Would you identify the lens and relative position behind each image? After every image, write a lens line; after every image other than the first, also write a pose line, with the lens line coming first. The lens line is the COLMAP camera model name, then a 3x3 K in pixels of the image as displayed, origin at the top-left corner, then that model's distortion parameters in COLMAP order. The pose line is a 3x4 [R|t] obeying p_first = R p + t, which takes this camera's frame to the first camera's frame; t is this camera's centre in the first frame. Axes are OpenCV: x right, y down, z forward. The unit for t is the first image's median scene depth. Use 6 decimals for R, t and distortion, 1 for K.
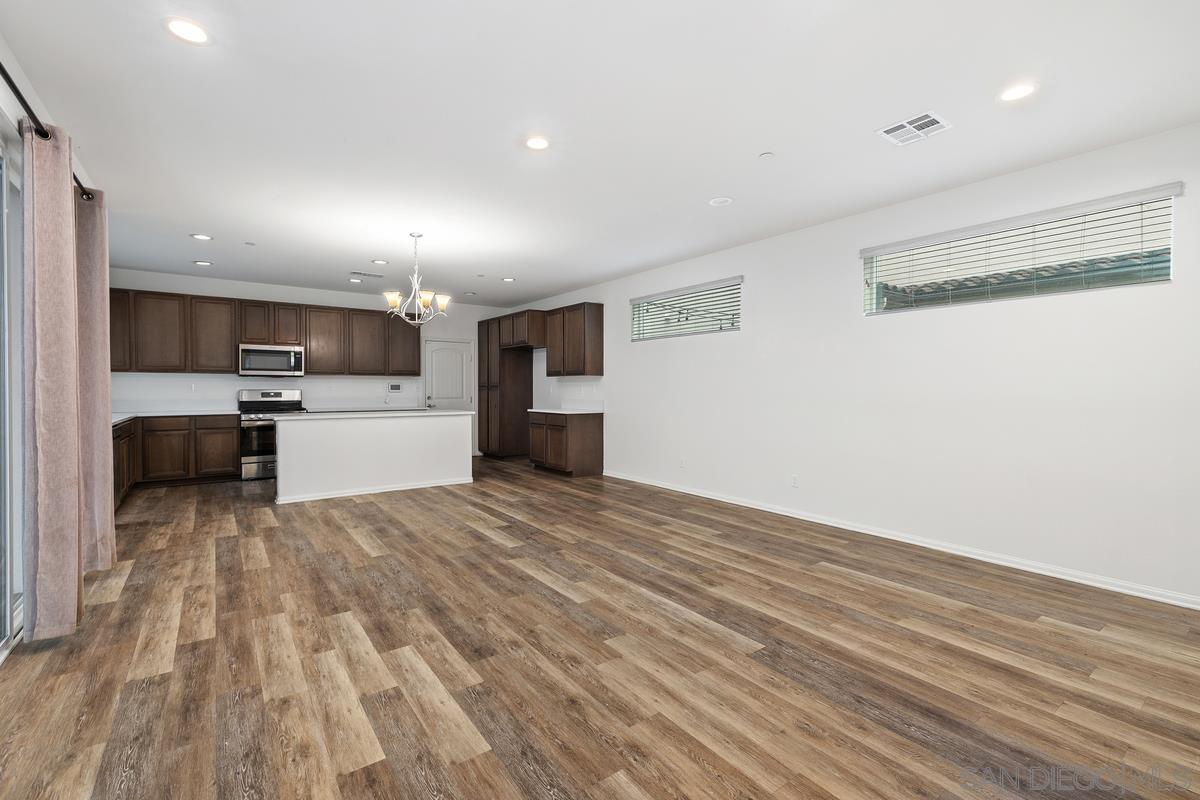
lens RADIAL K [[524.8, 0, 604.1], [0, 524.8, 392.4], [0, 0, 1]] dist [0.003255, 0.000384]
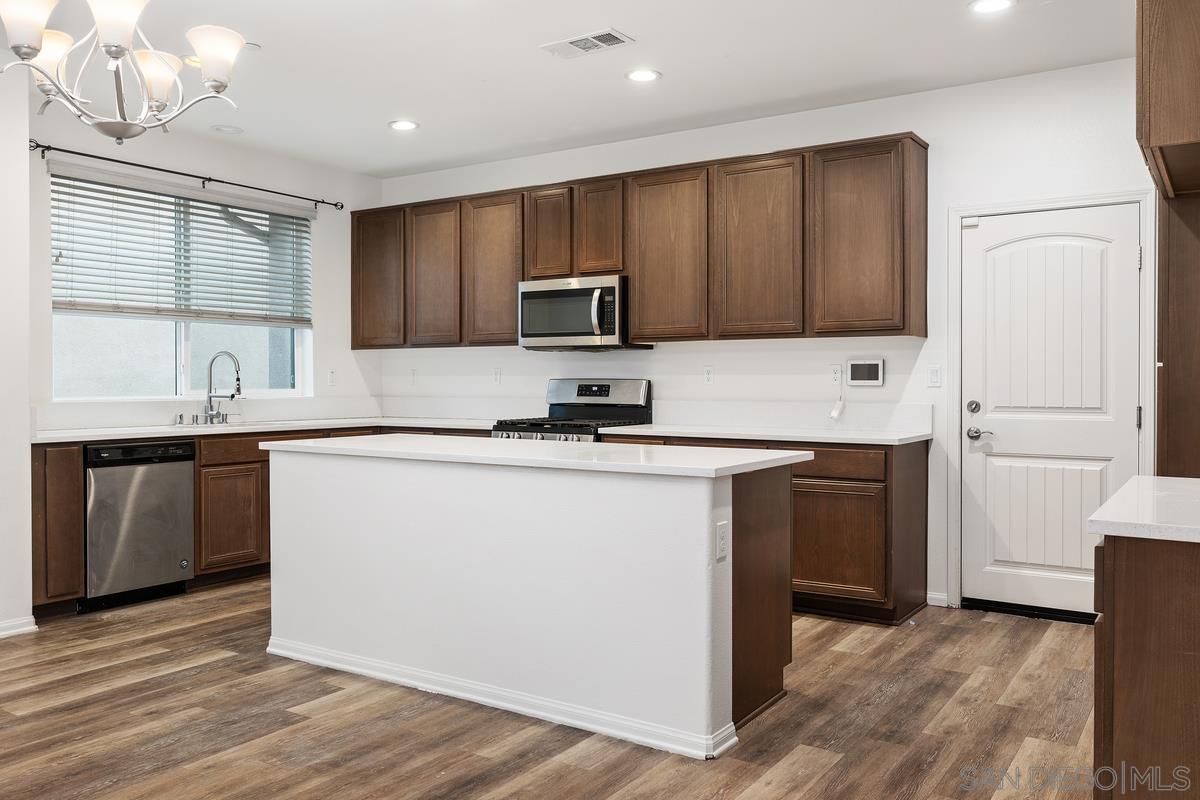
lens RADIAL K [[952.4, 0, 604.8], [0, 952.4, 390.4], [0, 0, 1]] dist [-0.000950, 0.004106]
pose [[0.338331, 0.009242, -0.940982, 0.242532], [-0.007760, 0.999945, 0.007031, -0.001738], [0.940995, 0.004923, 0.338384, 1.350394]]
